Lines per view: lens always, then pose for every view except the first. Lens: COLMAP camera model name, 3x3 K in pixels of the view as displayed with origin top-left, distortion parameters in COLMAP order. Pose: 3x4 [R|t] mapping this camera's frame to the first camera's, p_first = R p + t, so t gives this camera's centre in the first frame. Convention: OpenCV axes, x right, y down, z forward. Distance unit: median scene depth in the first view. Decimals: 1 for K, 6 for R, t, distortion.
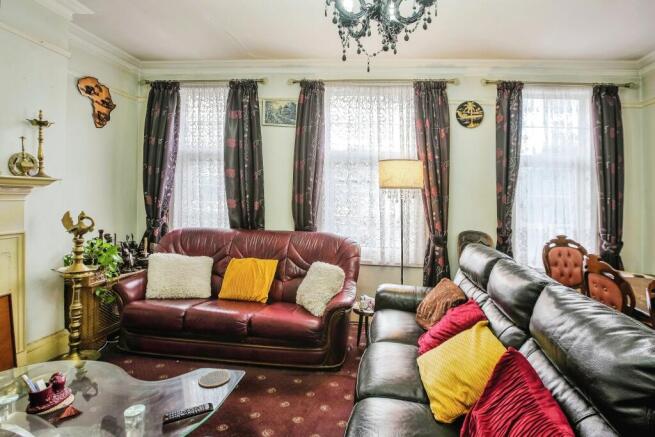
lens RADIAL K [[299.4, 0, 330.5], [0, 299.4, 203.5], [0, 0, 1]] dist [-0.029825, 0.002996]
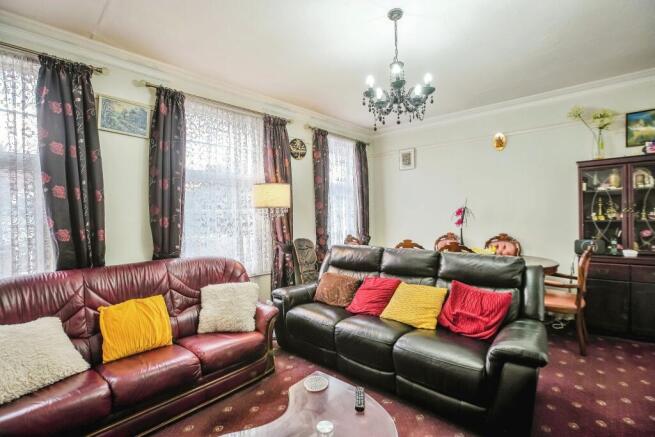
lens RADIAL K [[299.4, 0, 330.0], [0, 299.4, 218.2], [0, 0, 1]] dist [-0.029825, 0.002996]
pose [[0.621077, -0.053965, 0.781890, -0.484451], [0.045475, 0.998427, 0.032789, -0.034632], [-0.782429, 0.015192, 0.622554, 0.080374]]
